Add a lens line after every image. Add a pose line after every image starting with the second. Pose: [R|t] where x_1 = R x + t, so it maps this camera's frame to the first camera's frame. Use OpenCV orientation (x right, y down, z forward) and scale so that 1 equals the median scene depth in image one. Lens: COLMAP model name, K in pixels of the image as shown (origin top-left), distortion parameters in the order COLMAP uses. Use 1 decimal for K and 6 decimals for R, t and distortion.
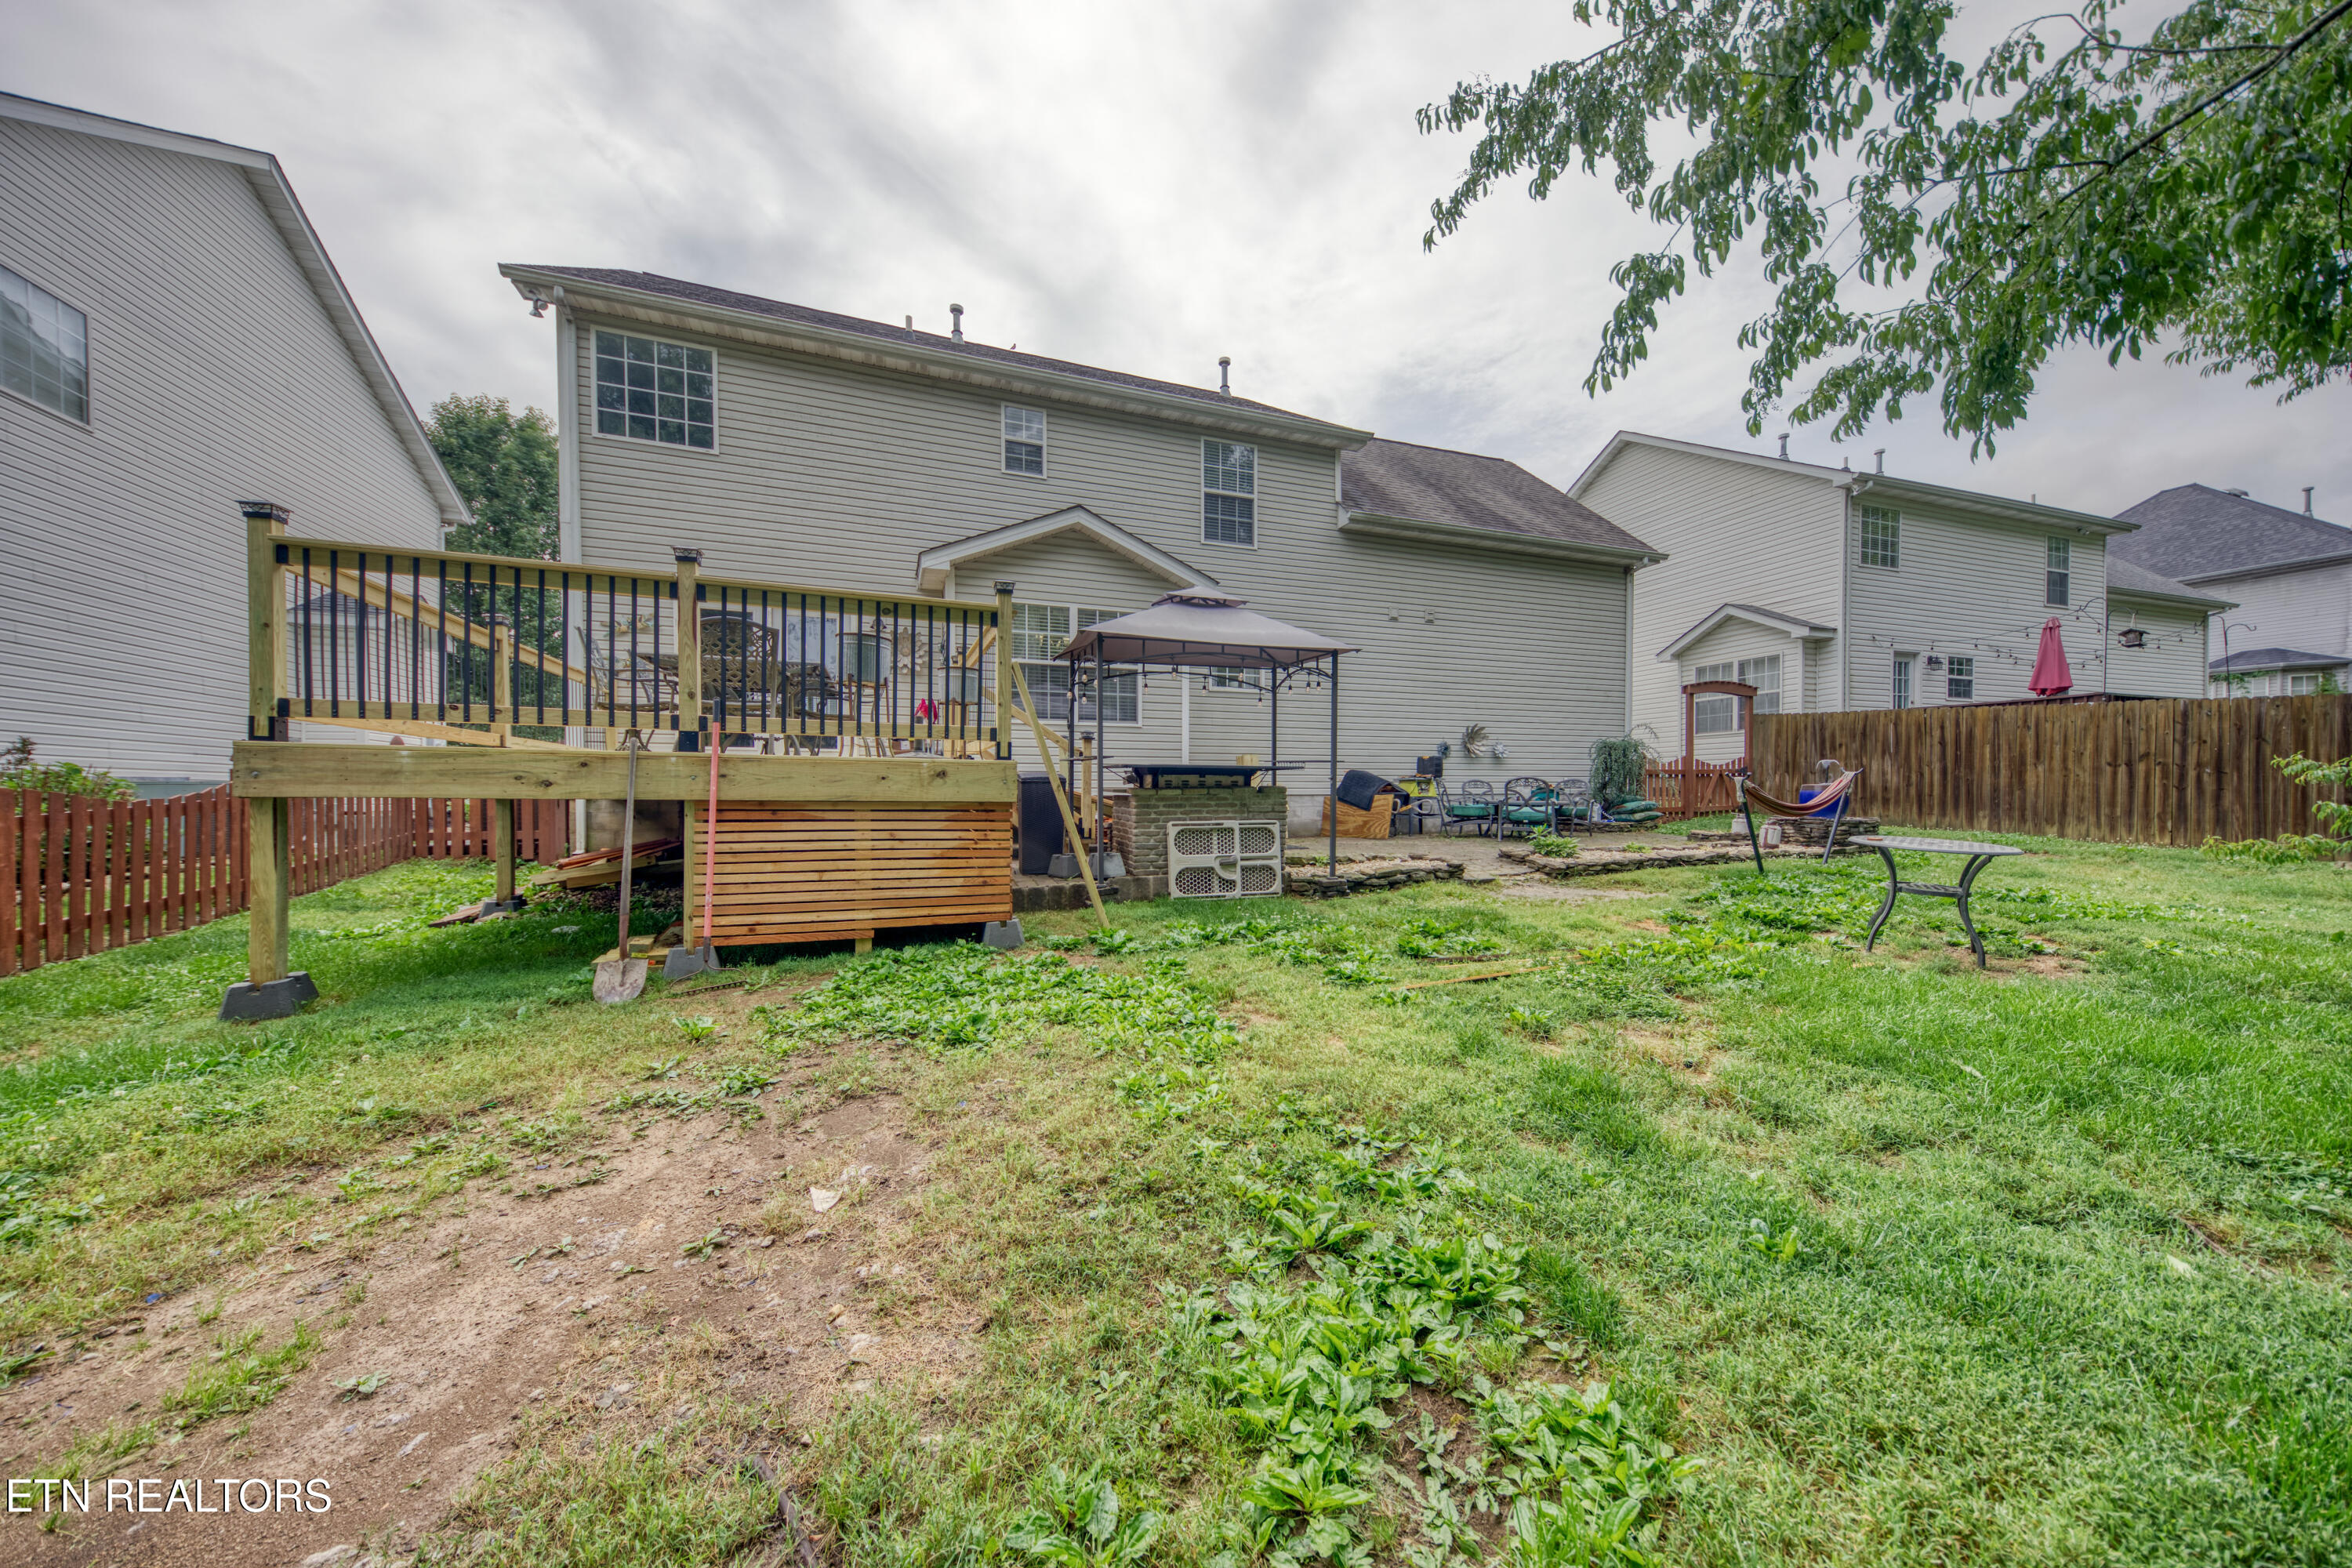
lens RADIAL K [[810.9, 0, 1172.0], [0, 810.9, 782.4], [0, 0, 1]] dist [-0.000500, 0.000111]
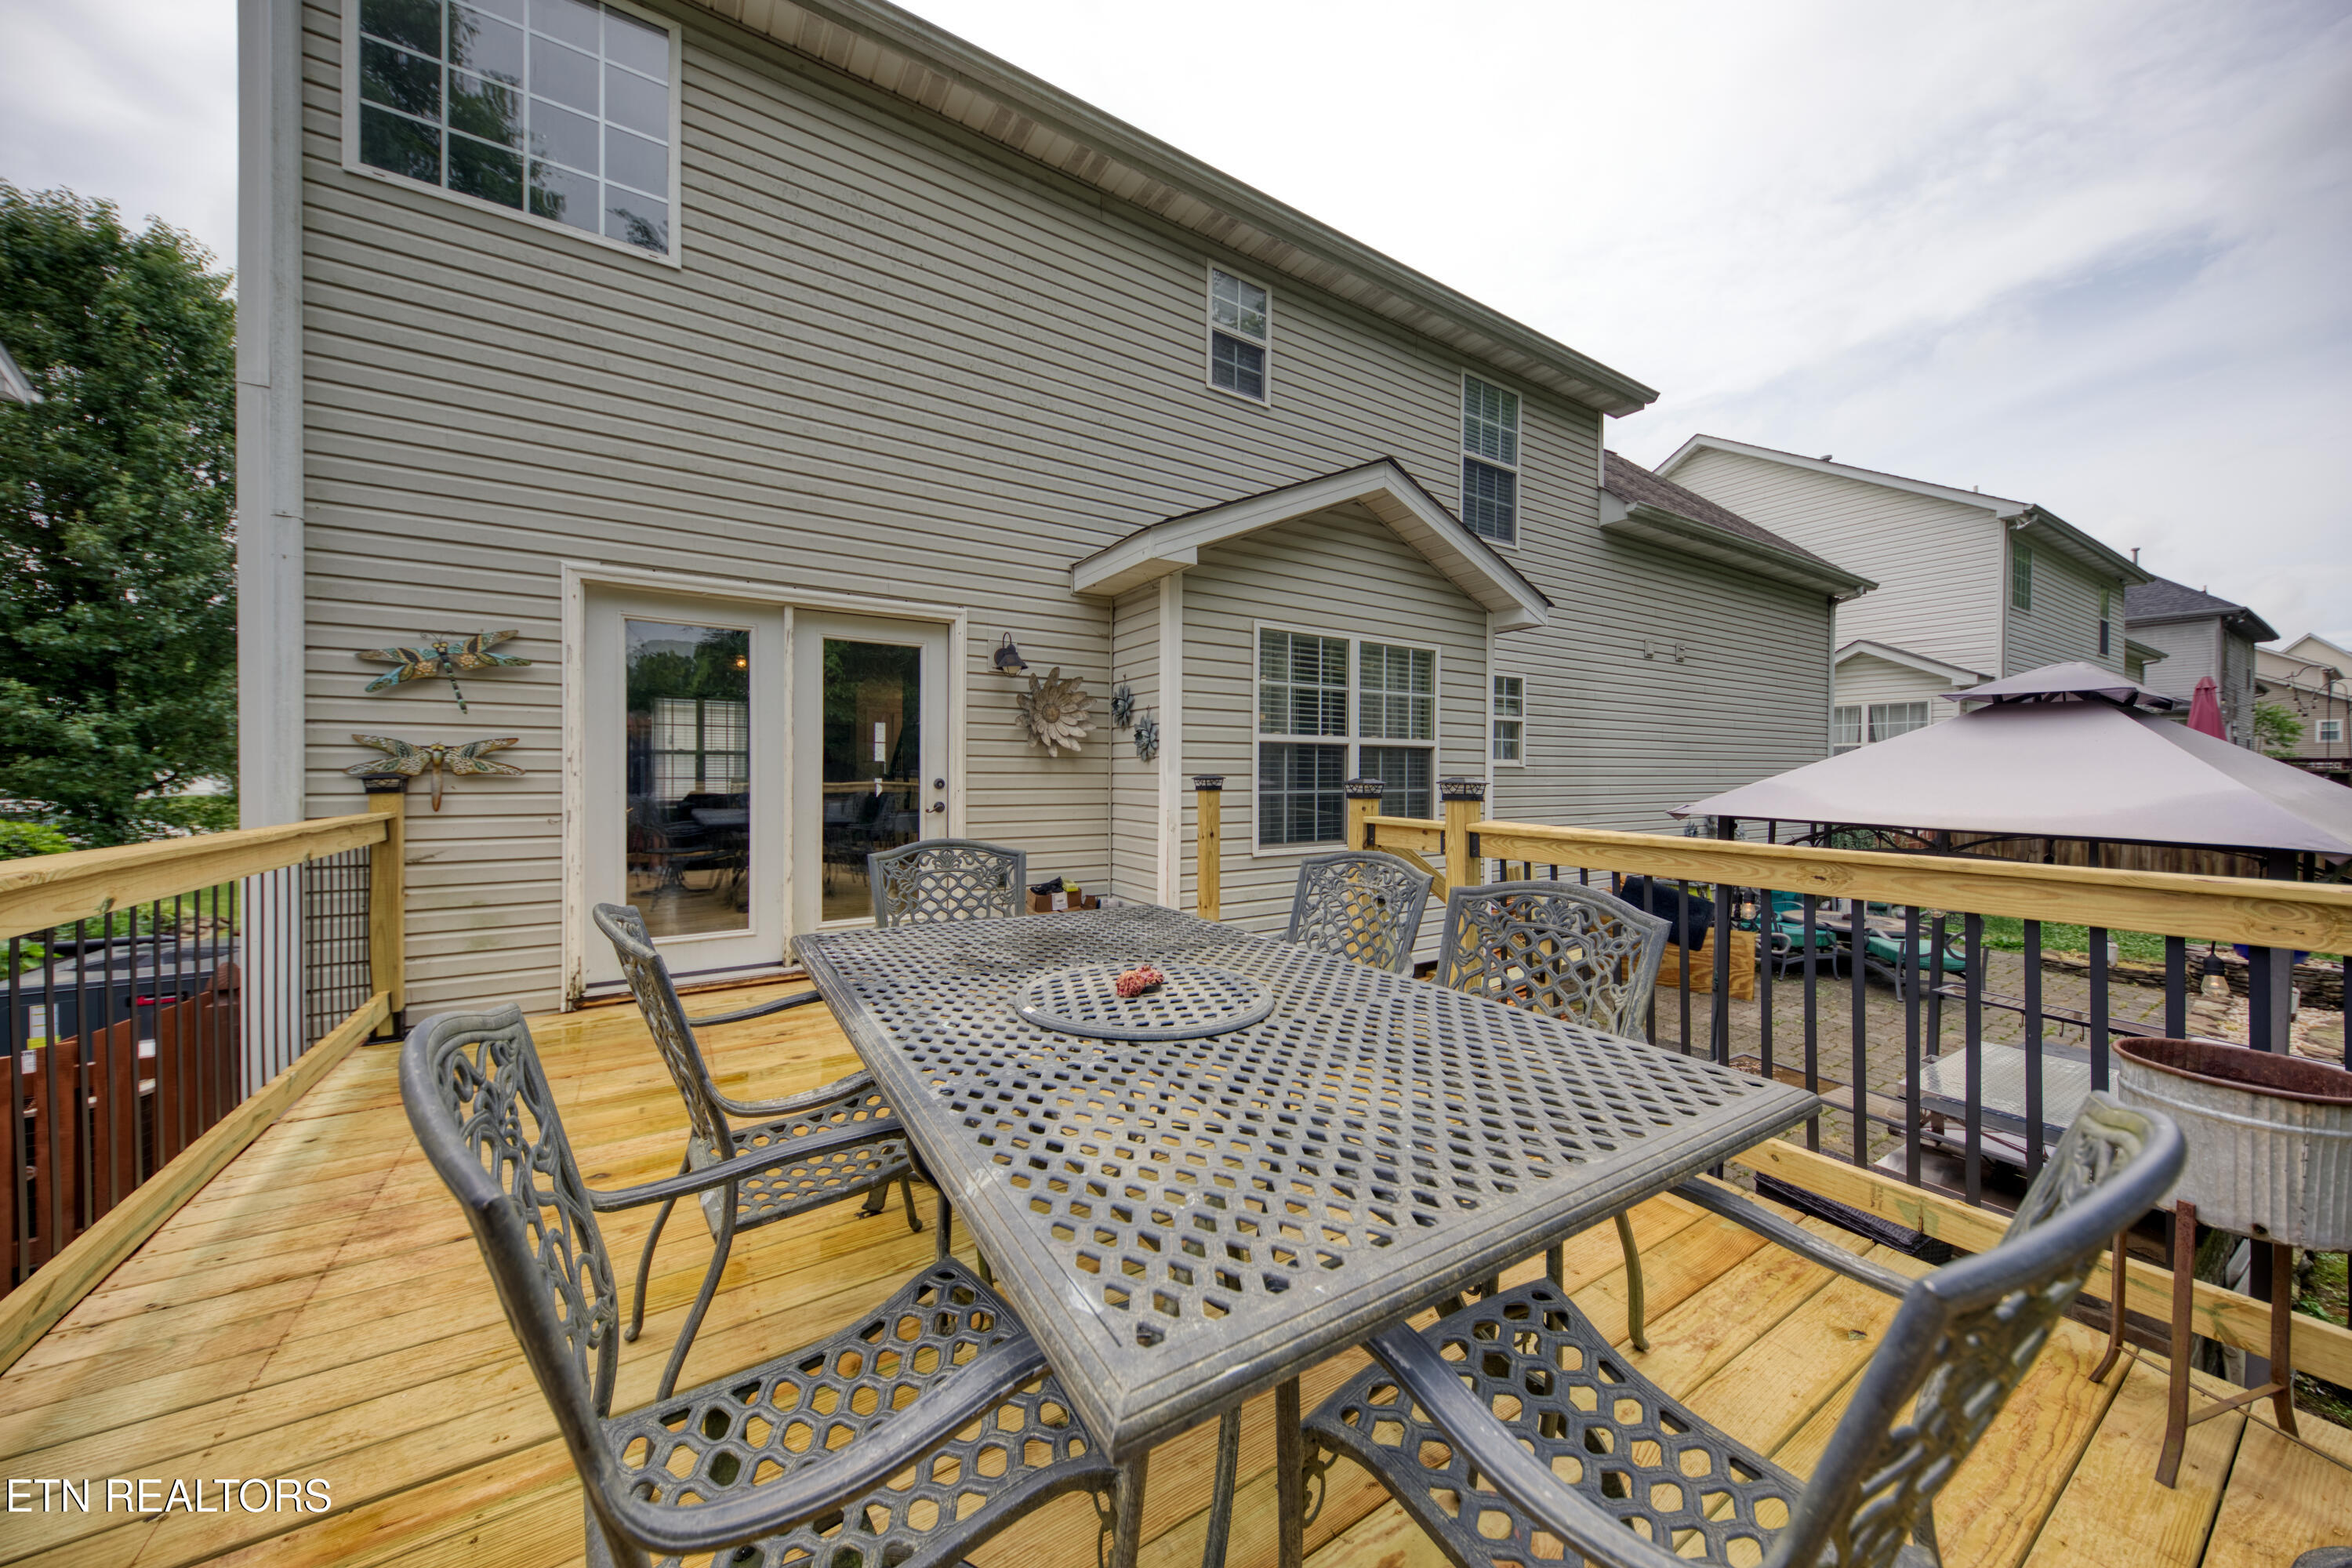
lens RADIAL K [[810.9, 0, 1184.9], [0, 810.9, 791.4], [0, 0, 1]] dist [-0.000500, 0.000111]
pose [[0.976181, -0.001967, 0.216950, -0.302424], [-0.004894, 0.999505, 0.031084, -0.104789], [-0.216904, -0.031406, 0.975688, 0.389303]]
